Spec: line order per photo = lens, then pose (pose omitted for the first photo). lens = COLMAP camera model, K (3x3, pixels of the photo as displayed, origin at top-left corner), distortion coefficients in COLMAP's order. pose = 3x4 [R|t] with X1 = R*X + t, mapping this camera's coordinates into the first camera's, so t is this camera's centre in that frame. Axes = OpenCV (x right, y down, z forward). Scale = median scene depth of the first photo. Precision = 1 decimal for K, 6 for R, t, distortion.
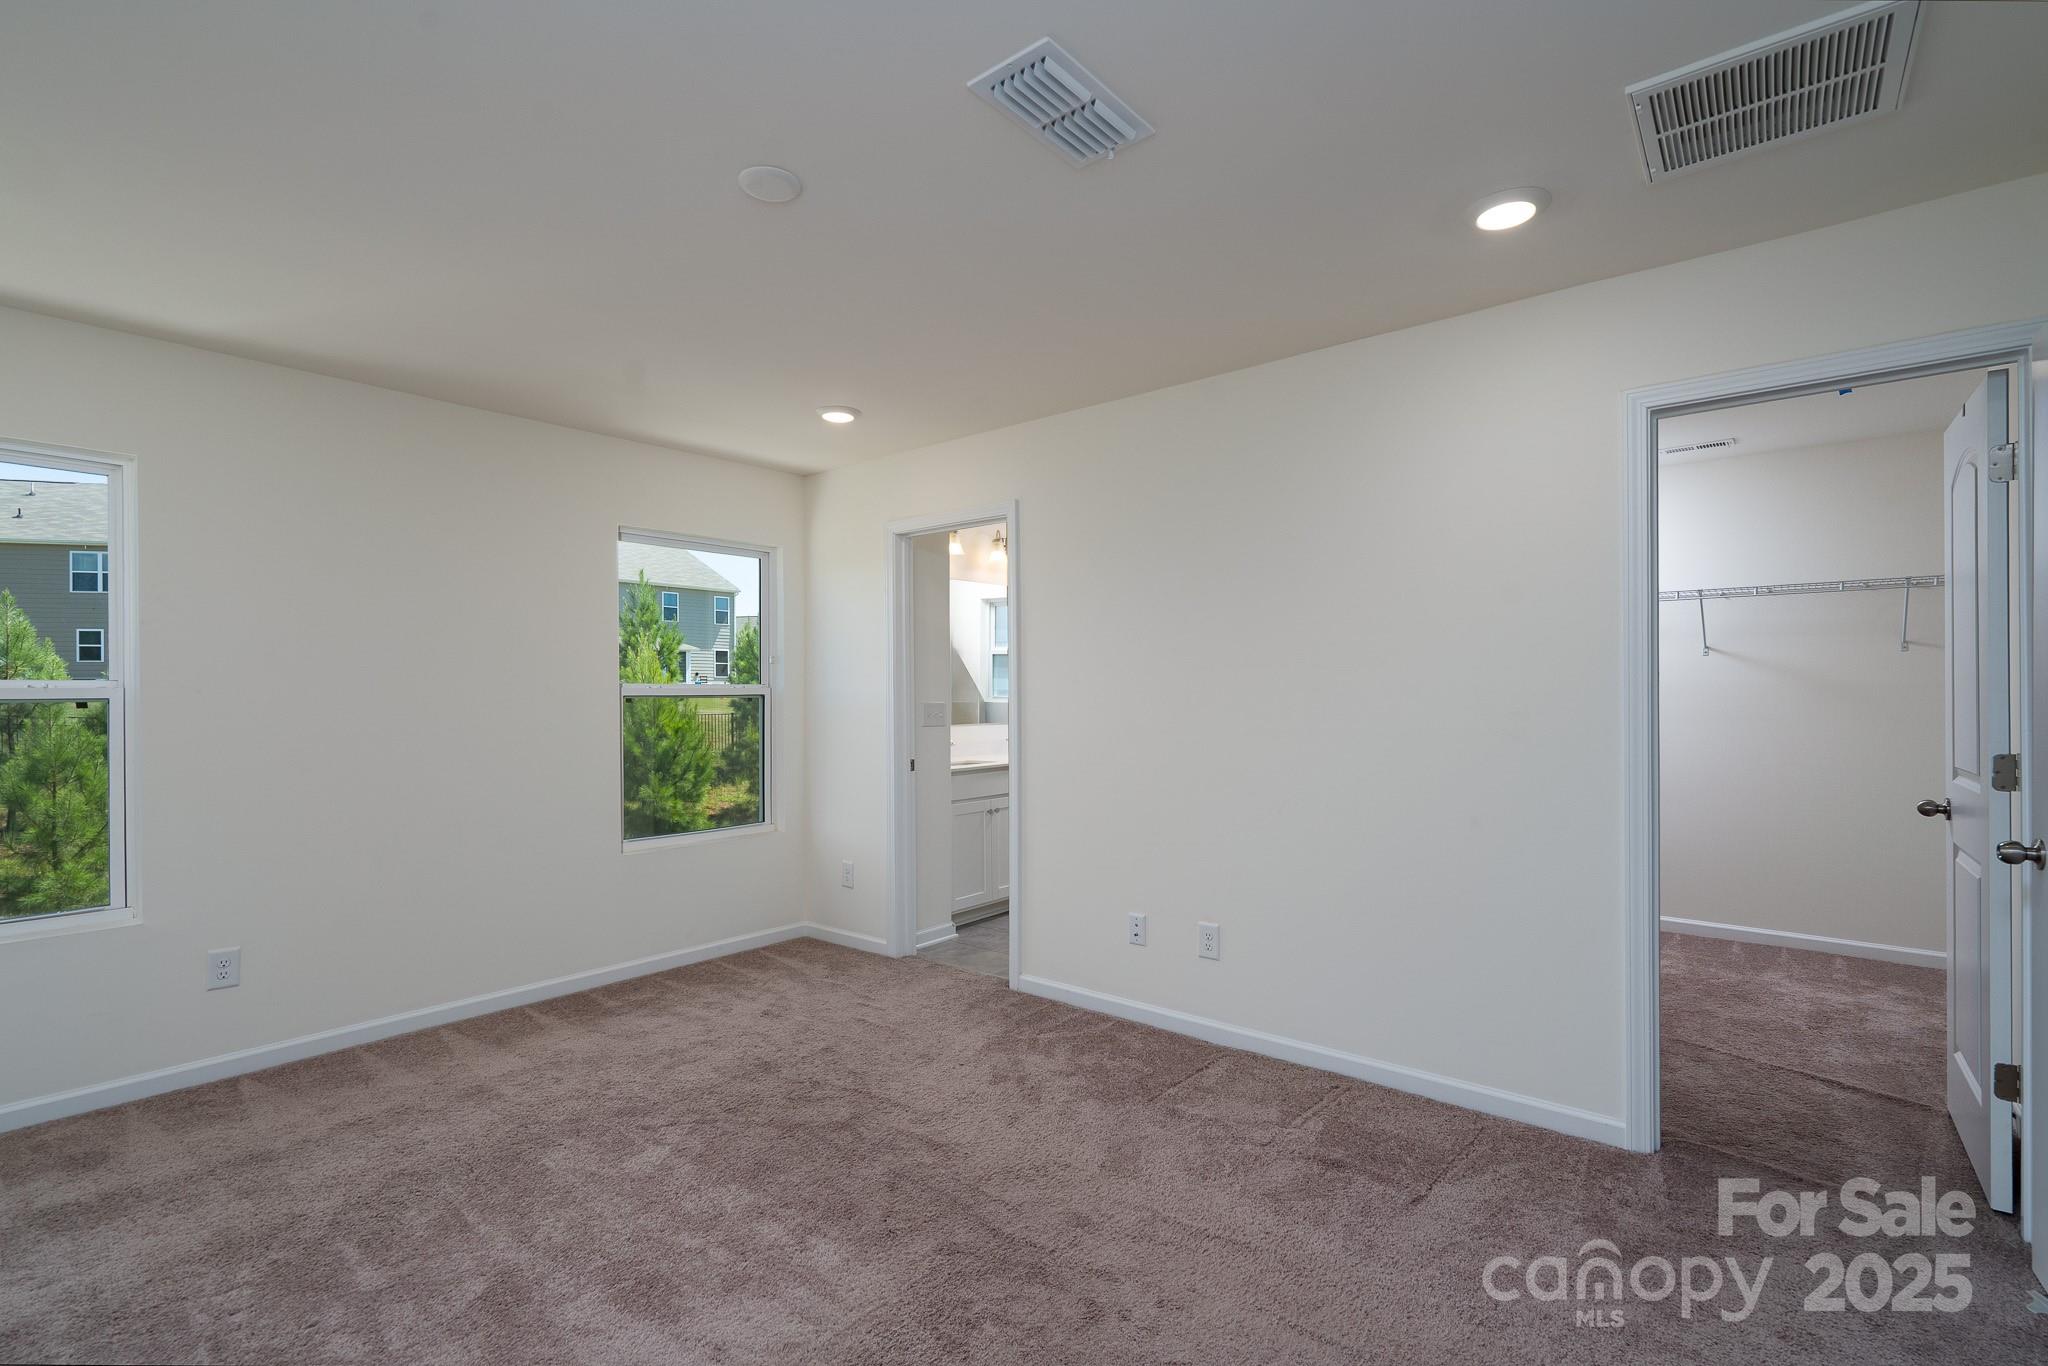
lens RADIAL K [[960.6, 0, 1020.7], [0, 960.6, 687.7], [0, 0, 1]] dist [-0.004342, 0.003928]
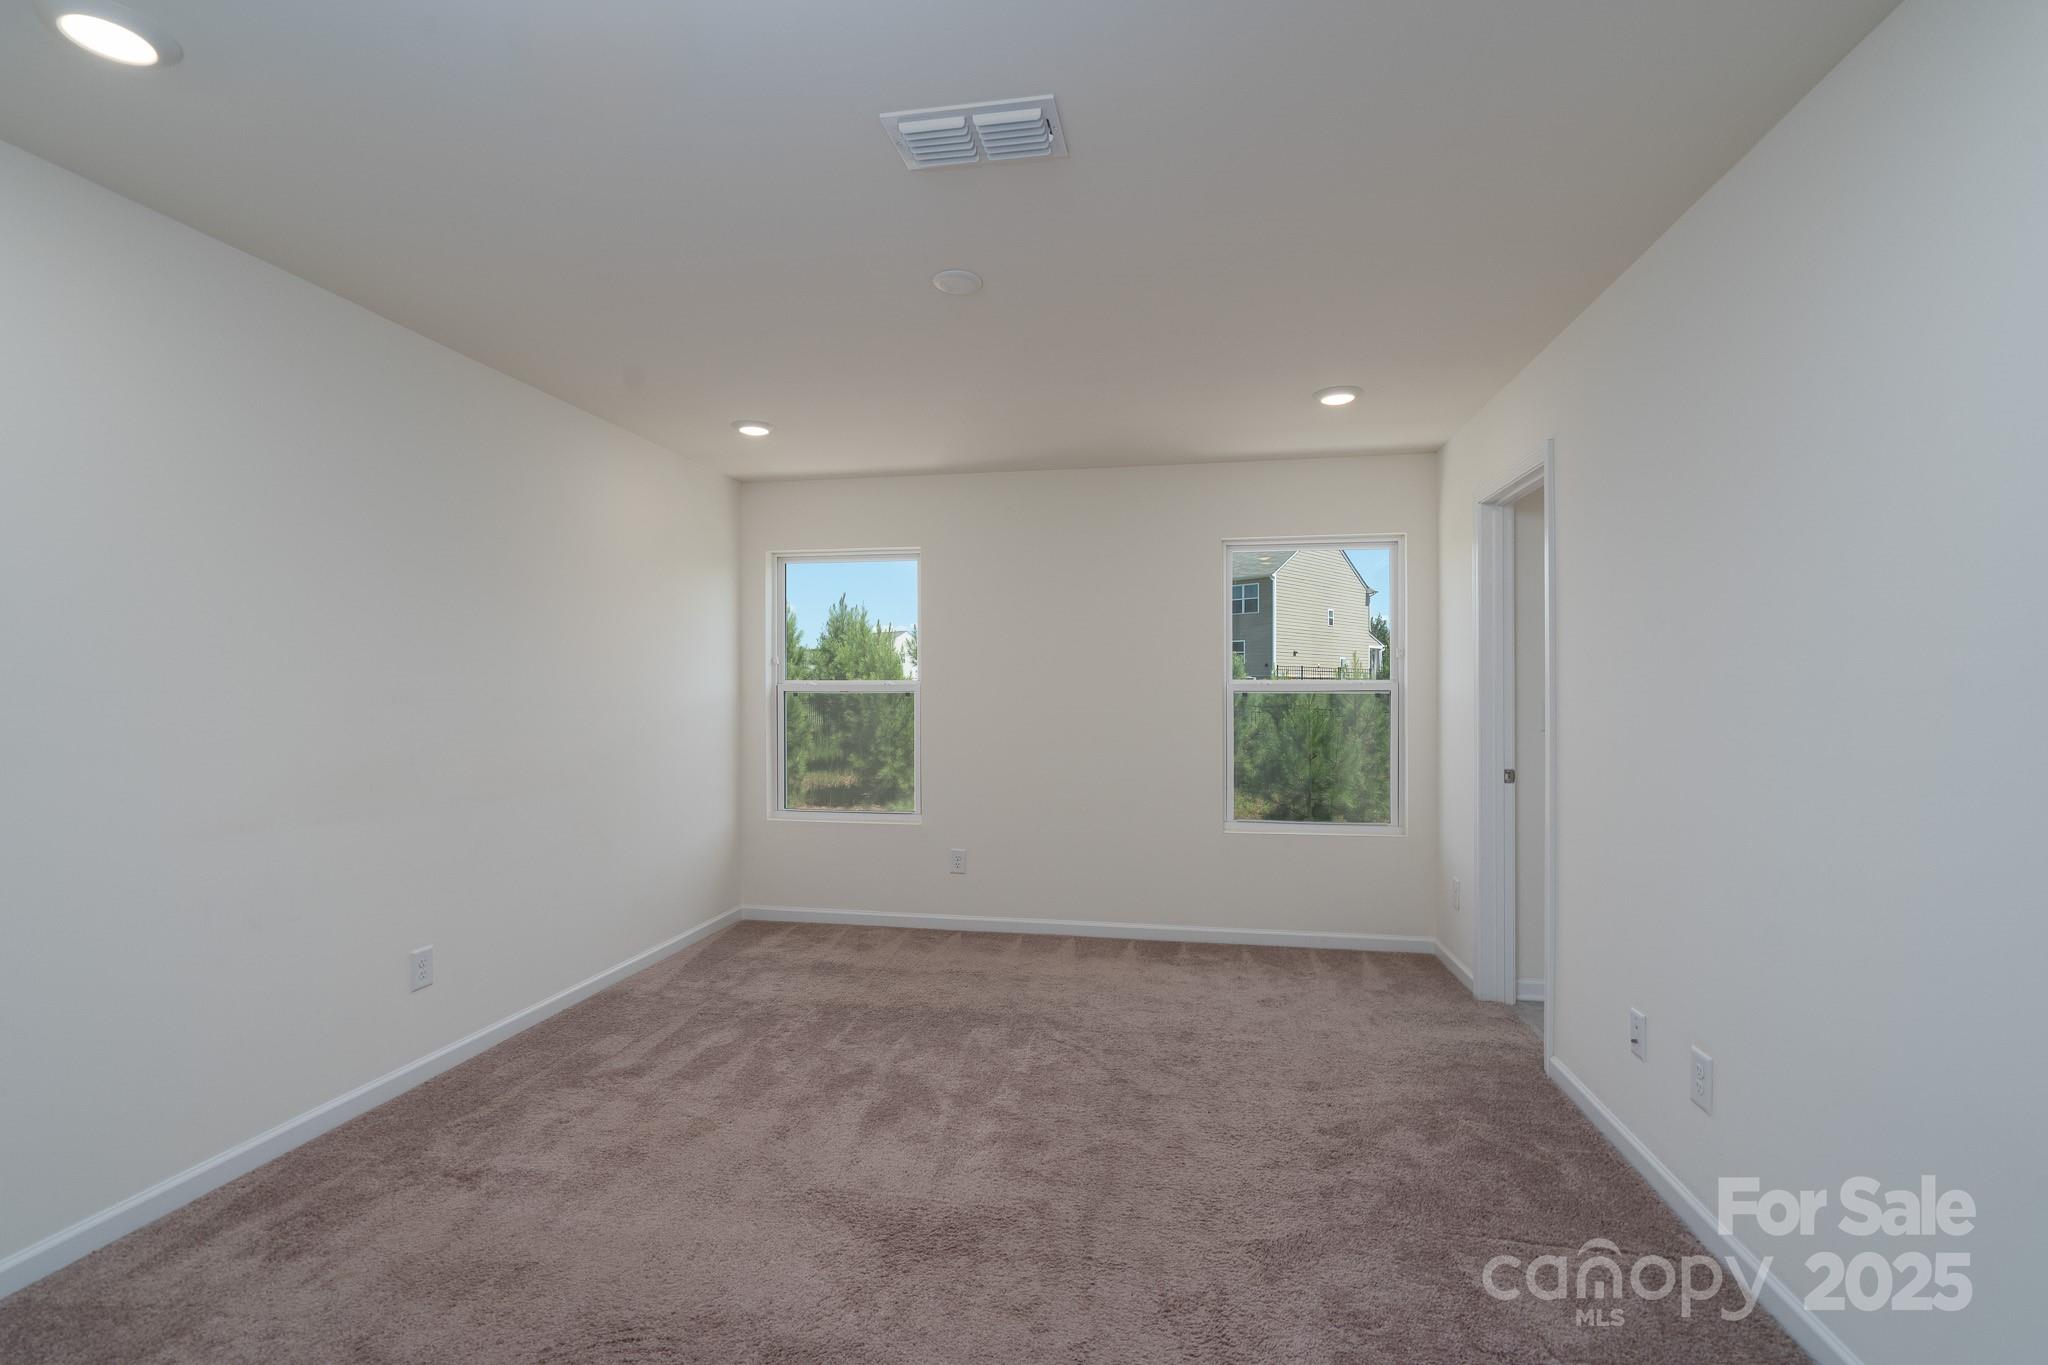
lens RADIAL K [[960.6, 0, 1016.5], [0, 960.6, 689.3], [0, 0, 1]] dist [-0.004342, 0.003928]
pose [[0.459111, 0.000933, -0.888379, 0.576356], [0.007516, 0.999960, 0.004935, -0.002140], [0.888347, -0.008943, 0.459085, 0.320281]]
